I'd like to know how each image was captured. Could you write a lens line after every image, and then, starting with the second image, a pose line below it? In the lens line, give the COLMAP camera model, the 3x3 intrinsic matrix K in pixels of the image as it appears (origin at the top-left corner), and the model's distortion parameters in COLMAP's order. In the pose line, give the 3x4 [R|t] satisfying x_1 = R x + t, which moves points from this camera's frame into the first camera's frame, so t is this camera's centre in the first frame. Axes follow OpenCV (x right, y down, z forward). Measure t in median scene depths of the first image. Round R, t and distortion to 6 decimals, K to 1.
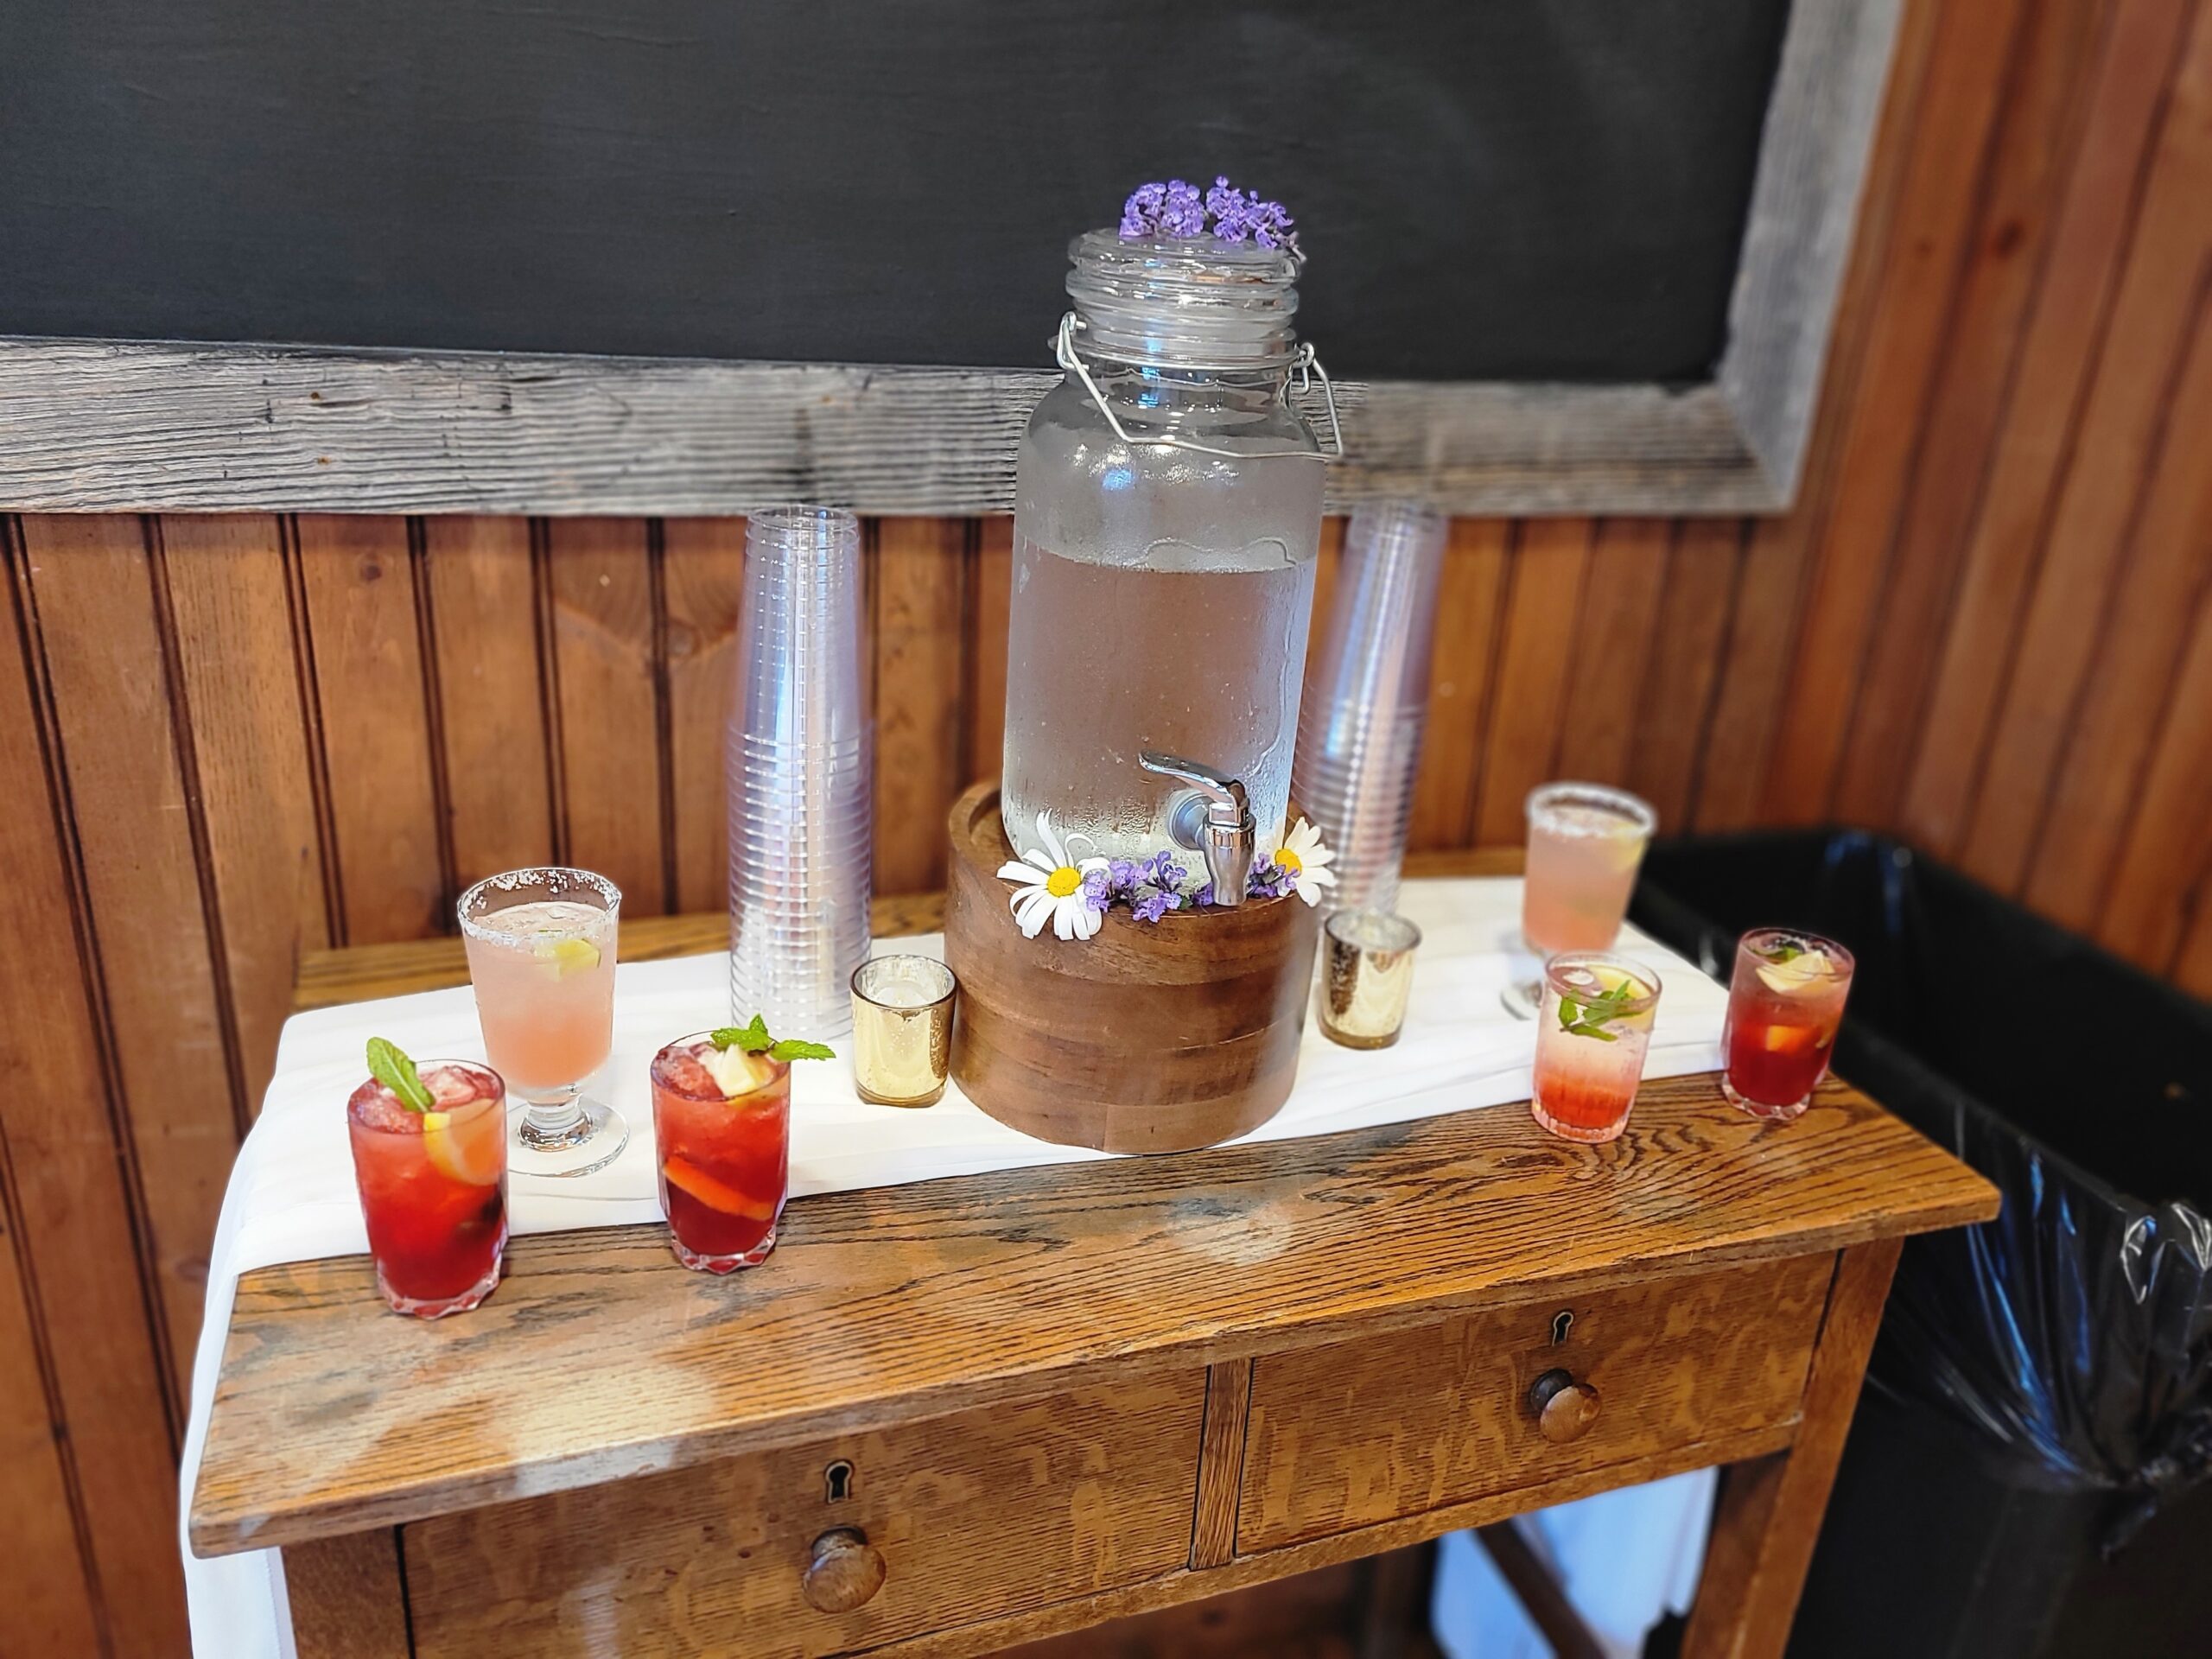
lens RADIAL K [[1706.1, 0, 1136.7], [0, 1706.1, 799.3], [0, 0, 1]] dist [0.050735, -0.041080]
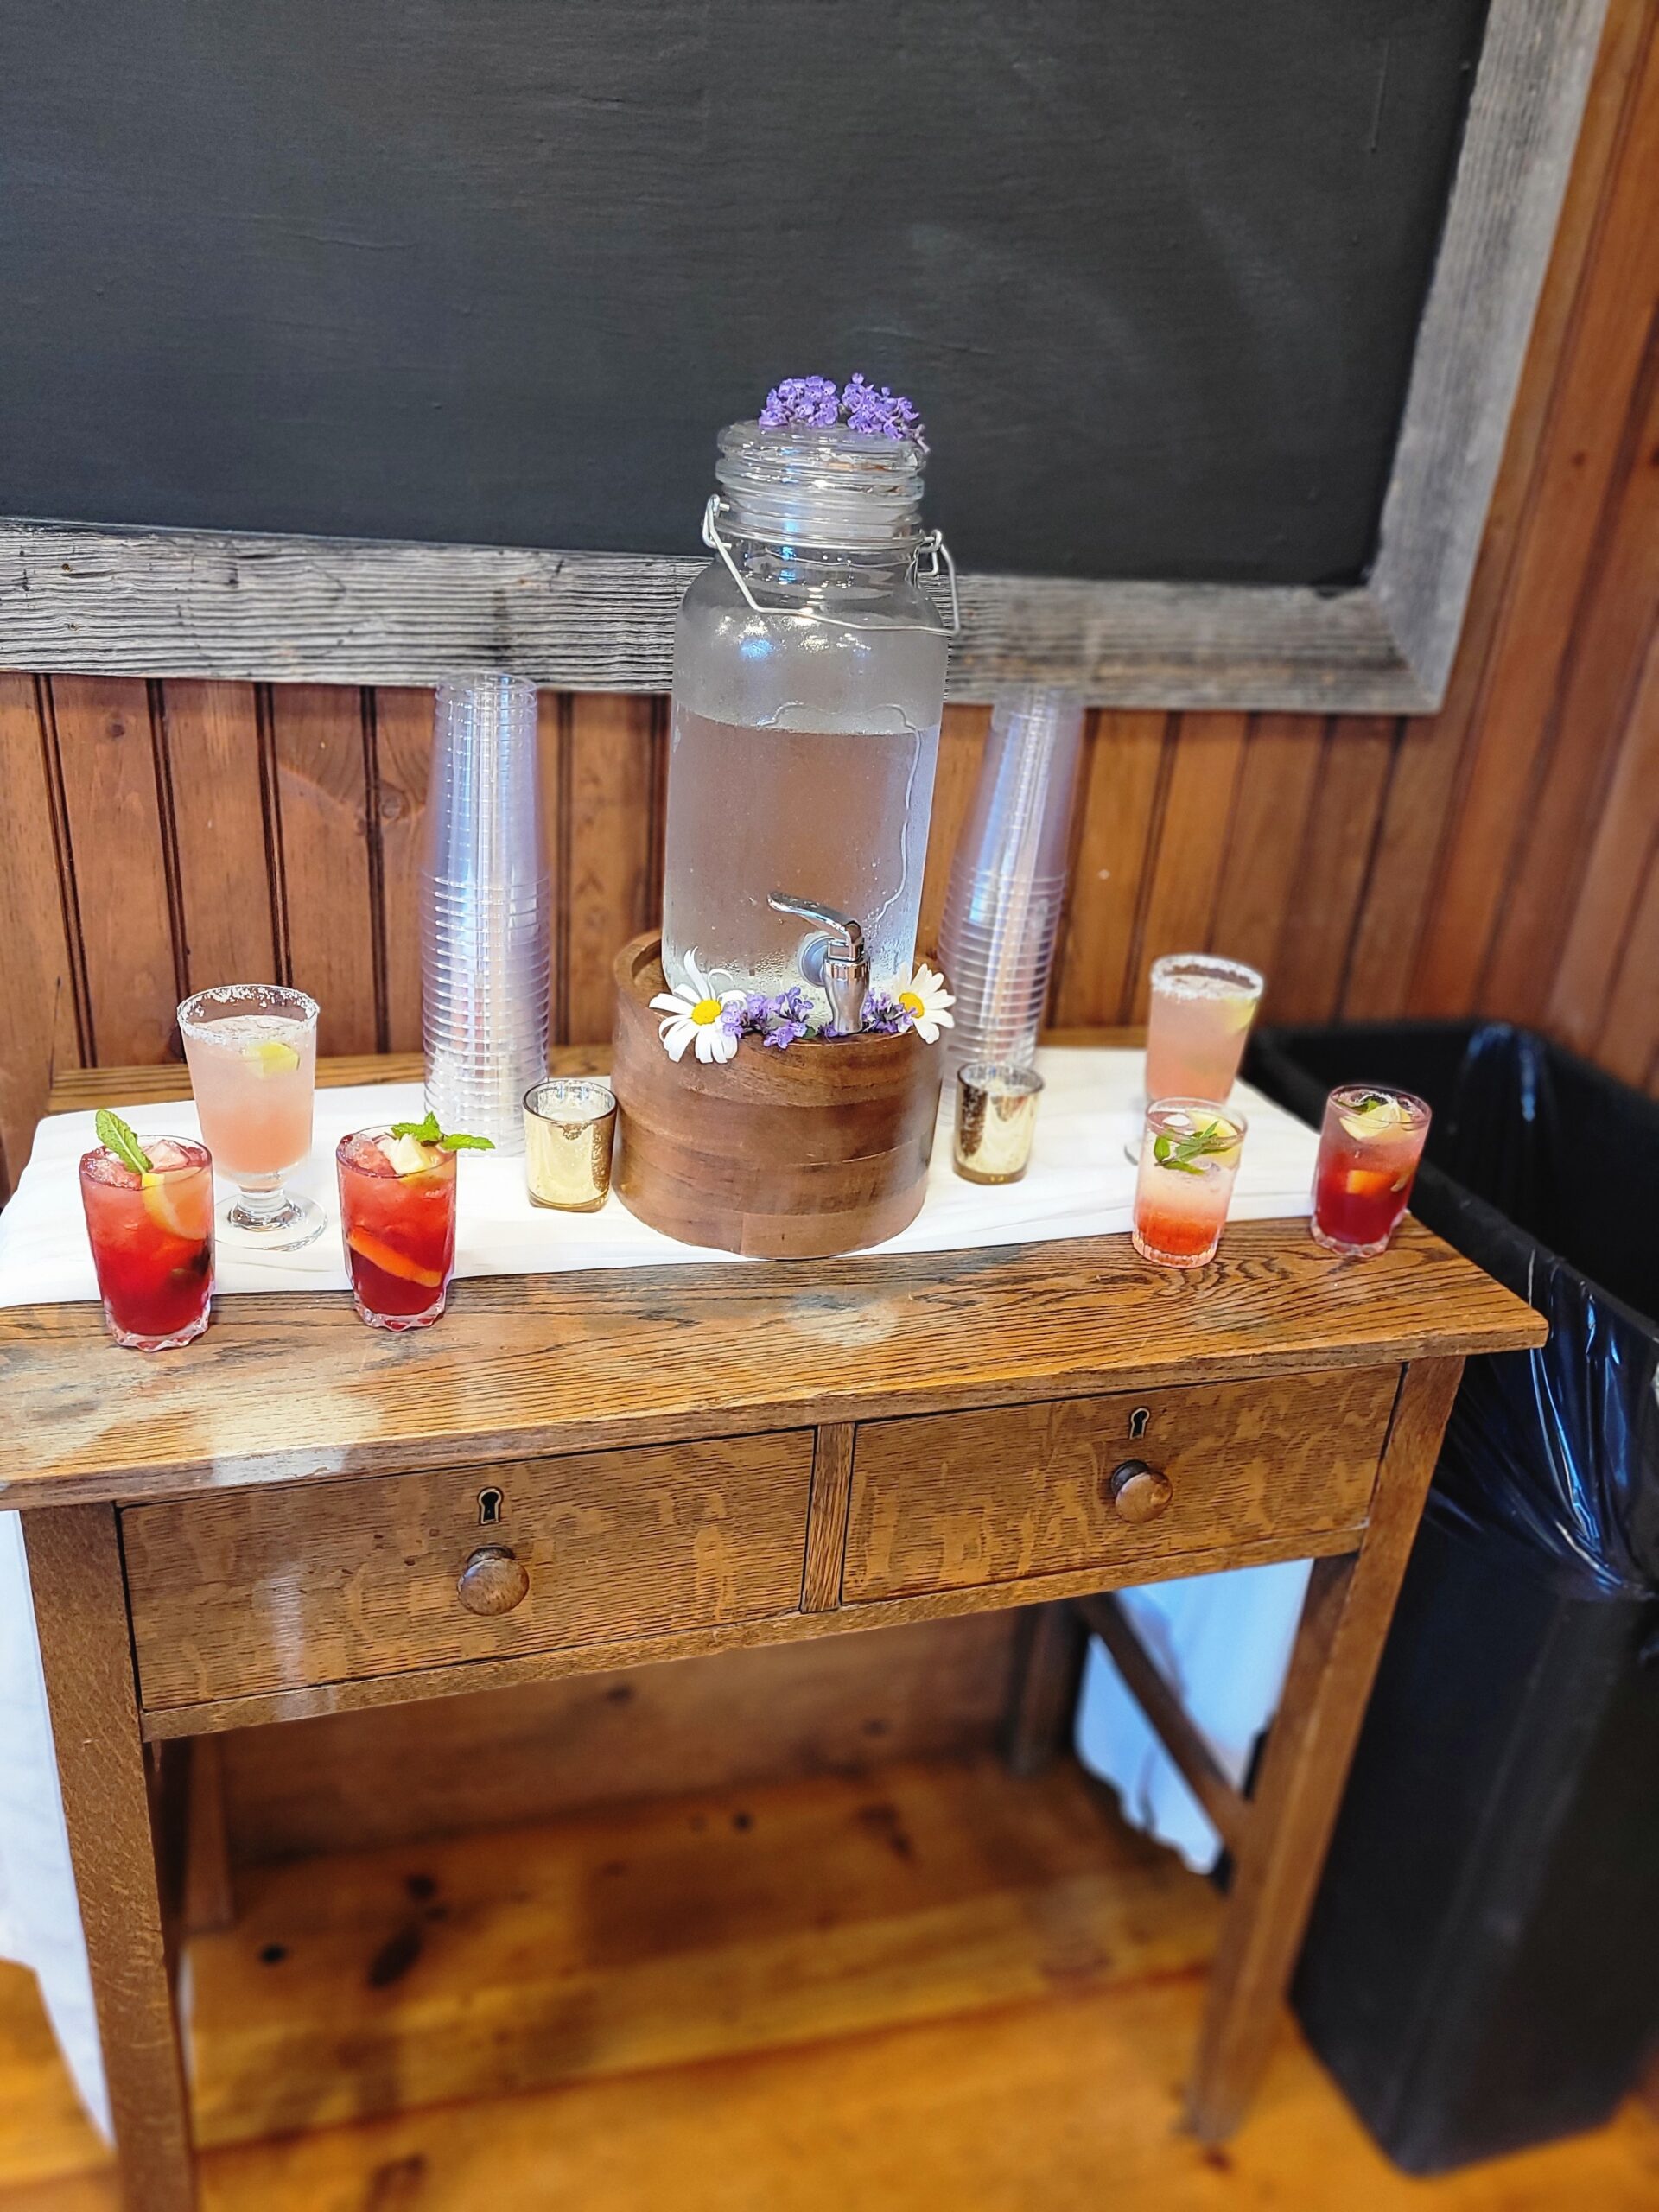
lens RADIAL K [[1706.1, 0, 824.6], [0, 1706.1, 1124.1], [0, 0, 1]] dist [0.050735, -0.041080]
pose [[0.998356, 0.032030, -0.047530, 0.088779], [-0.029536, 0.998195, 0.052290, 0.059171], [0.049119, -0.050801, 0.997500, -0.124792]]
